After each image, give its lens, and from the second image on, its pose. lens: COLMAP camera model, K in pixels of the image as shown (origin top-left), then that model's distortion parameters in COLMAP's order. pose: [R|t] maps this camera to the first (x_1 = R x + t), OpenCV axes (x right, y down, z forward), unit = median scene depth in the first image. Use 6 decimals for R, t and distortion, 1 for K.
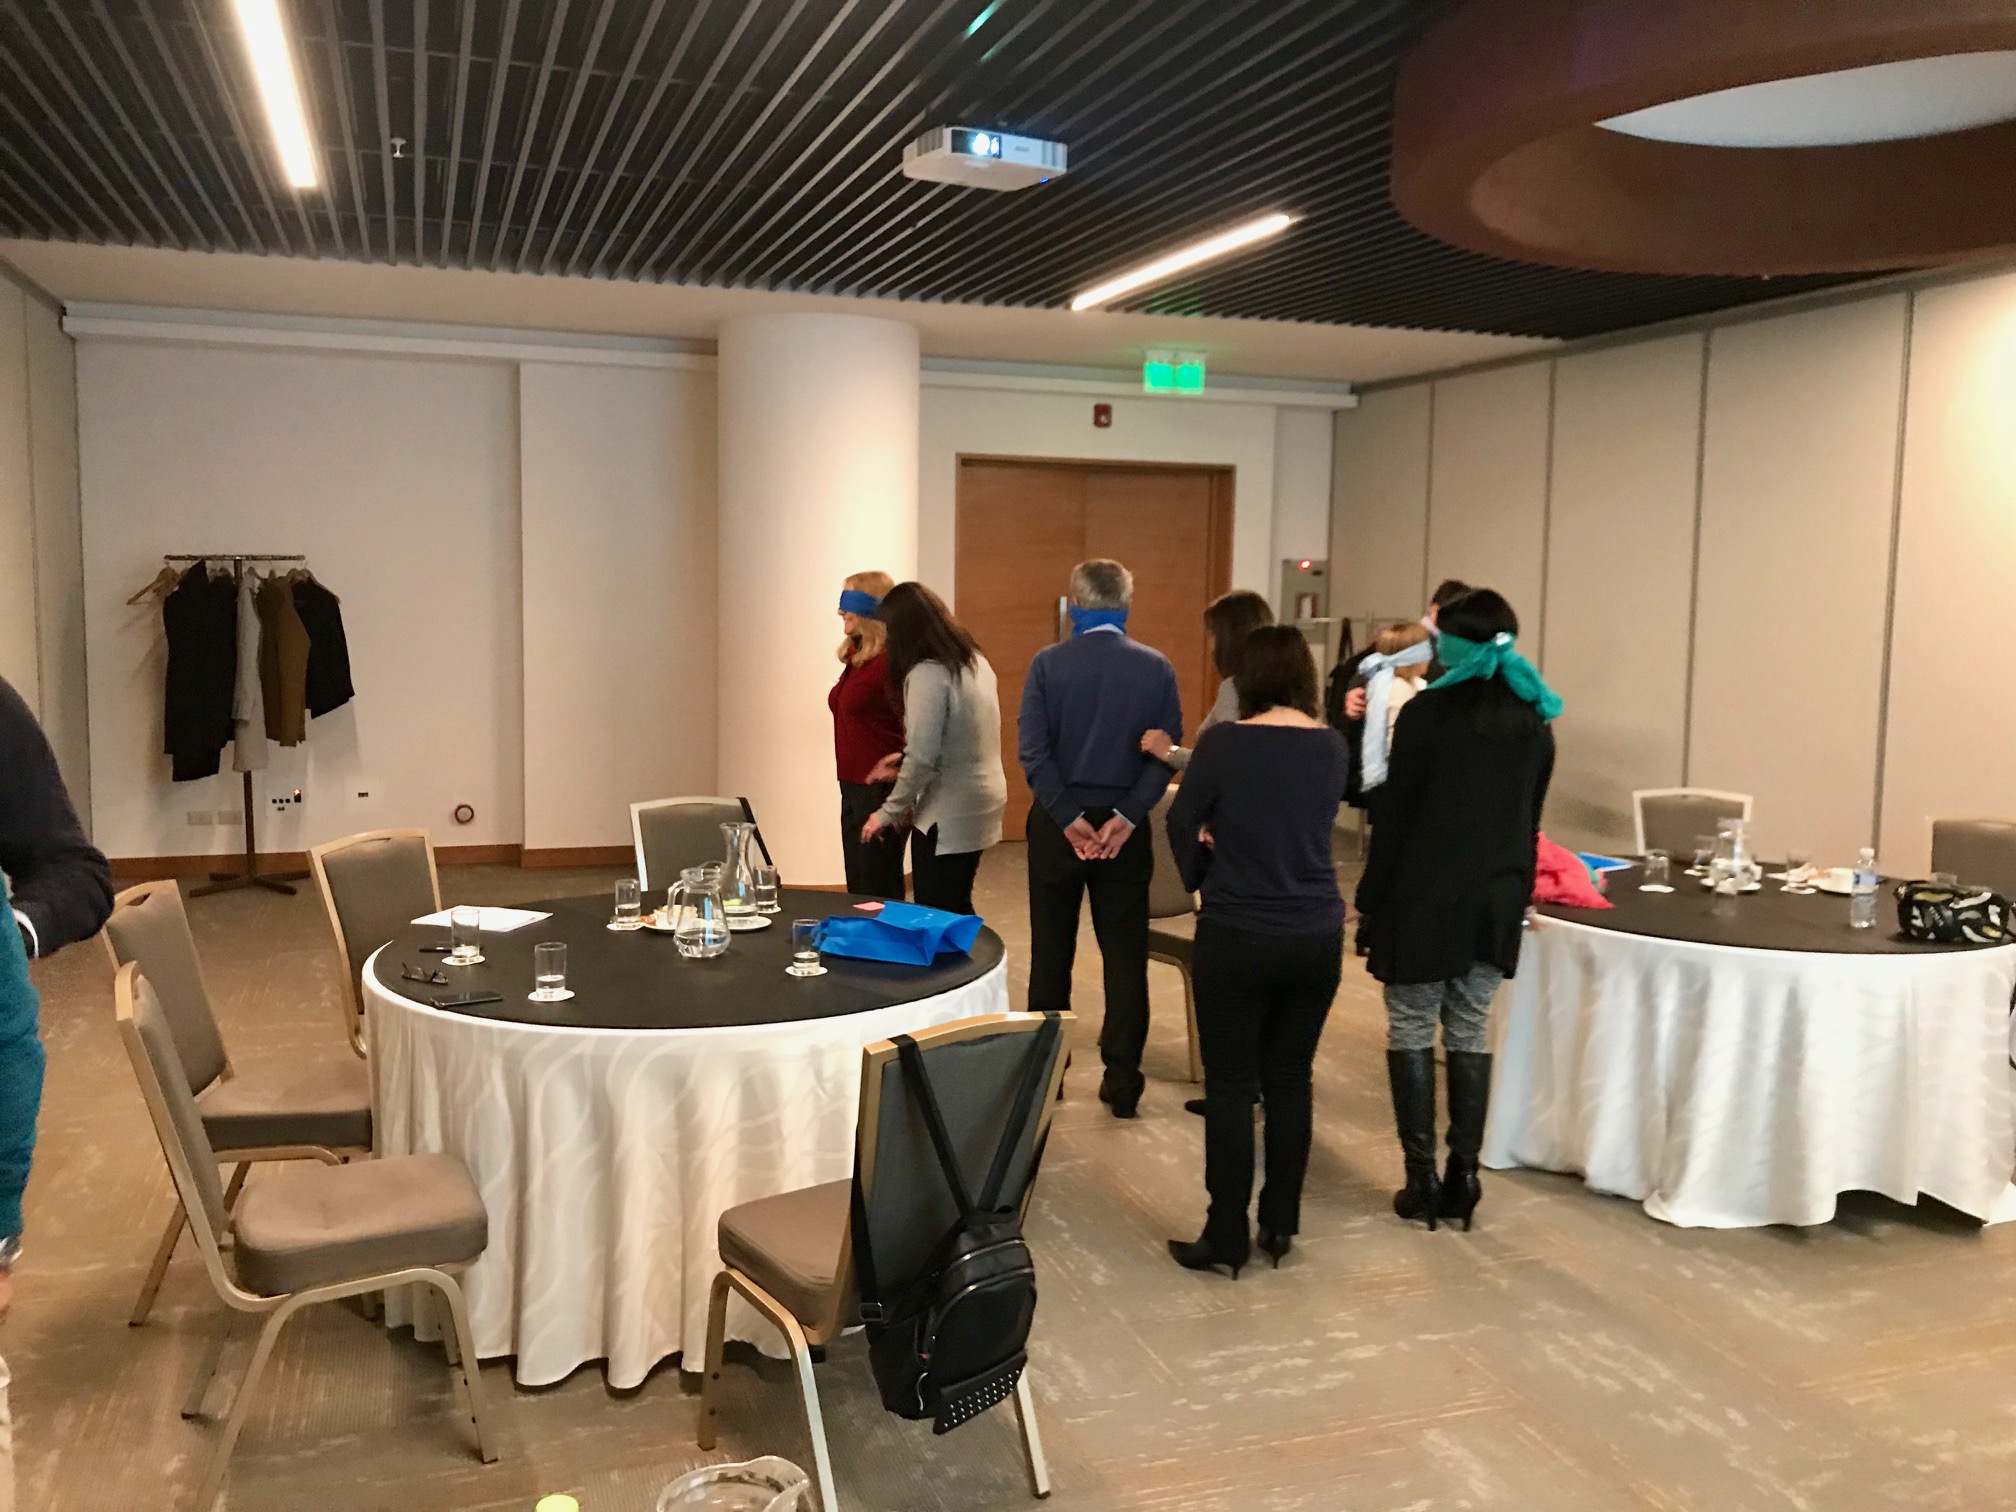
lens RADIAL K [[1645.7, 0, 1004.2], [0, 1645.7, 751.2], [0, 0, 1]] dist [0.005783, -0.025517]
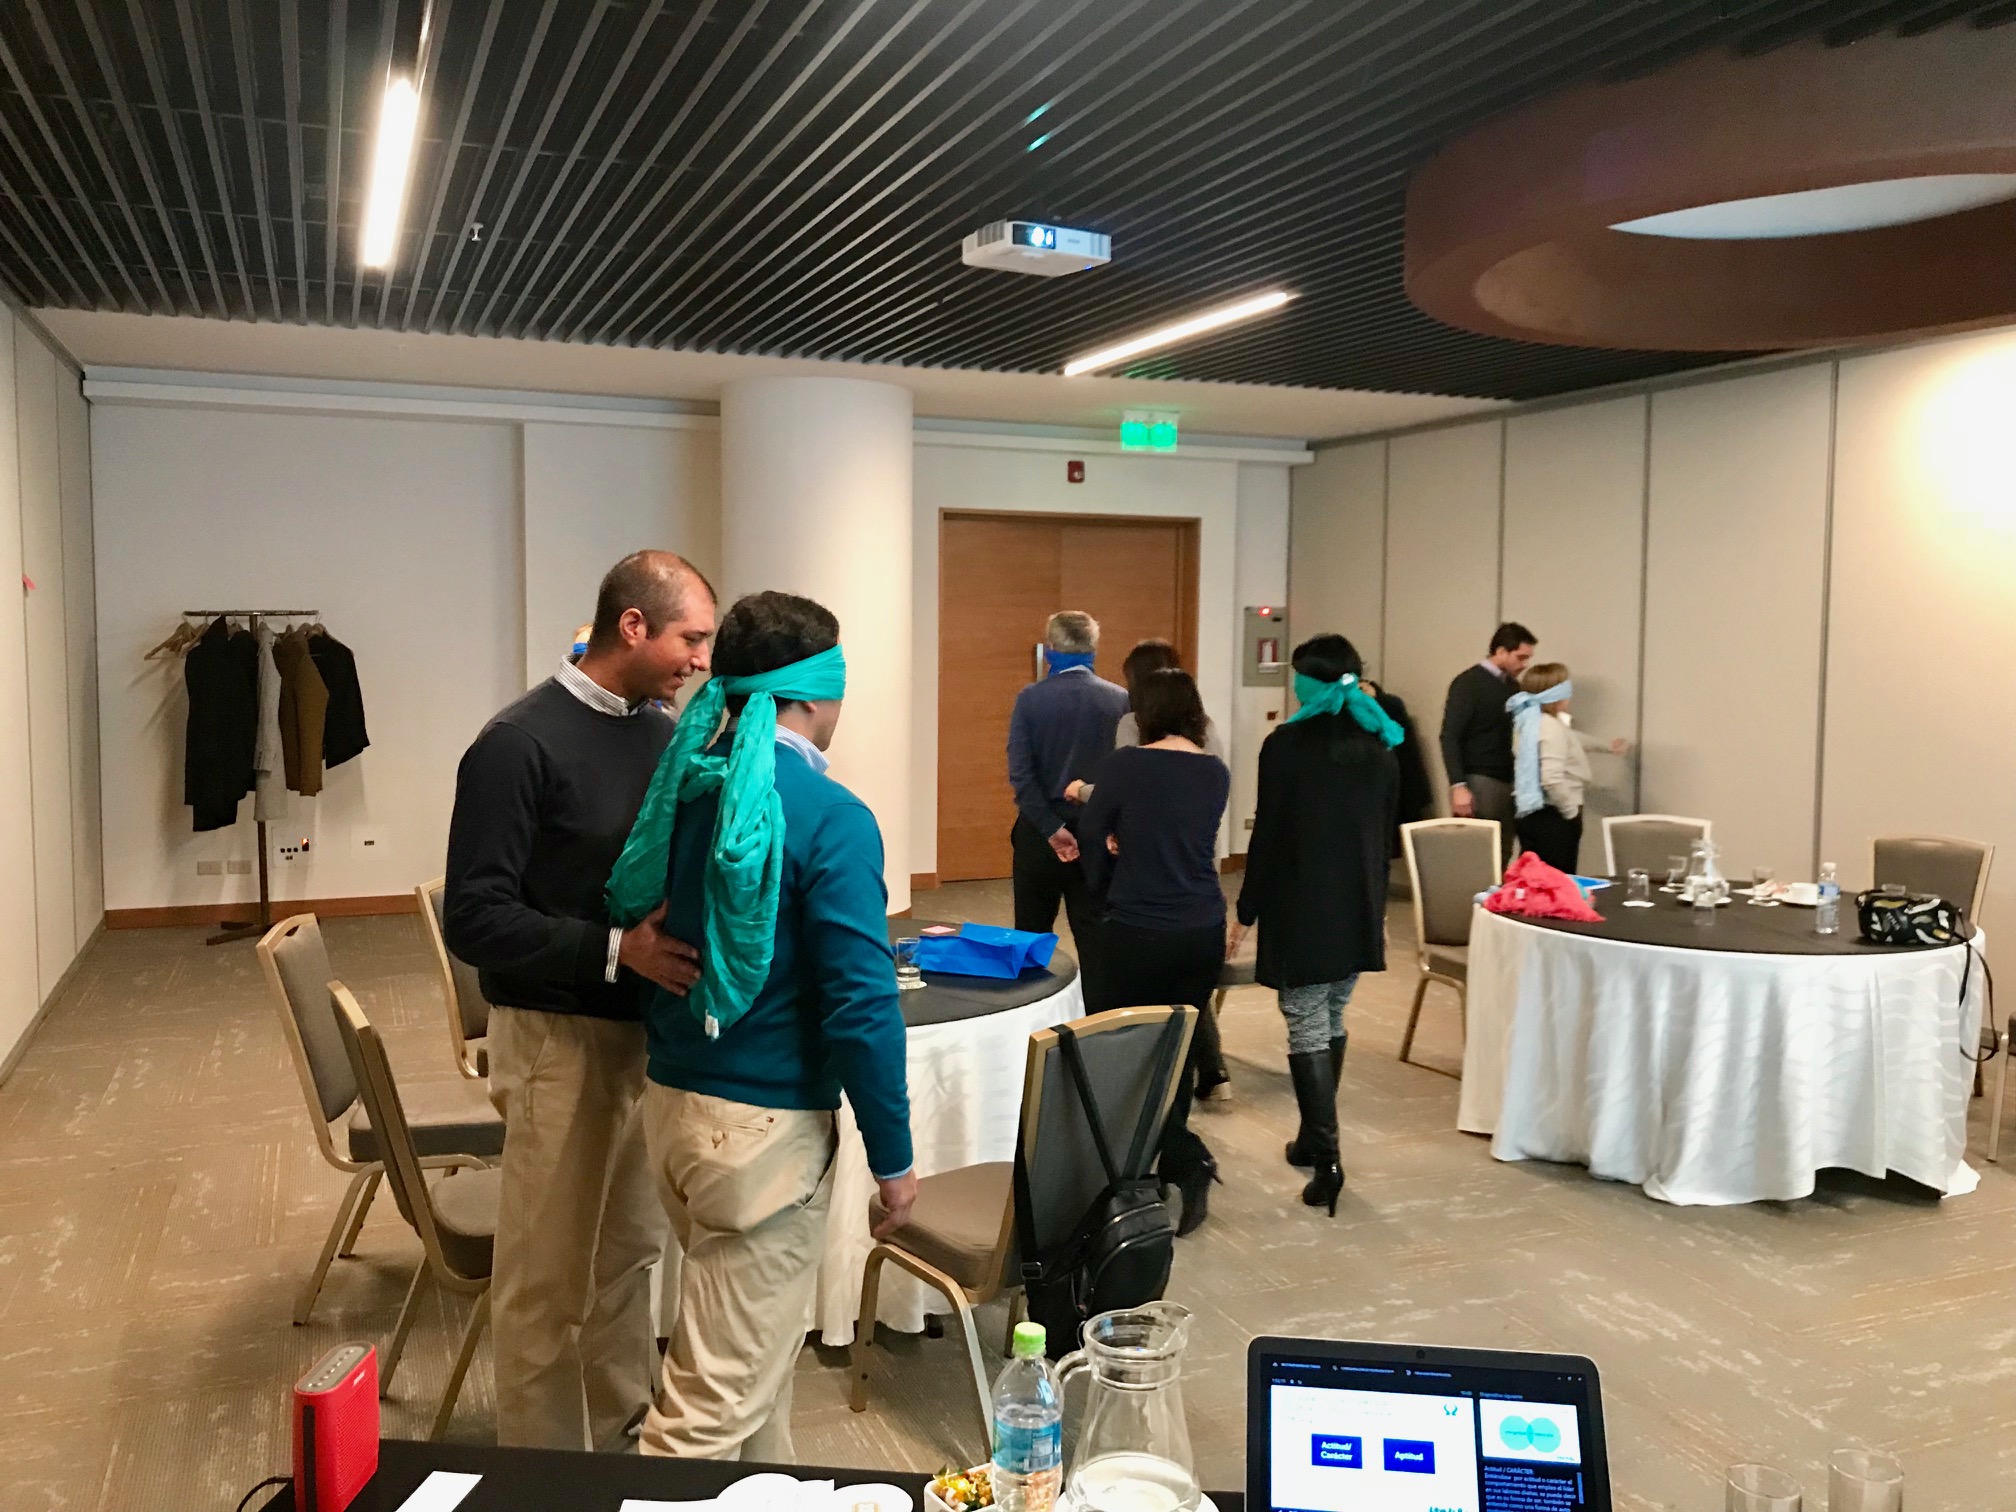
lens RADIAL K [[1645.7, 0, 1009.7], [0, 1645.7, 755.8], [0, 0, 1]] dist [0.005783, -0.025517]
pose [[0.998442, -0.012425, 0.054399, -0.087531], [0.013835, 0.999576, -0.025619, 0.007315], [-0.054058, 0.026332, 0.998191, -0.084460]]
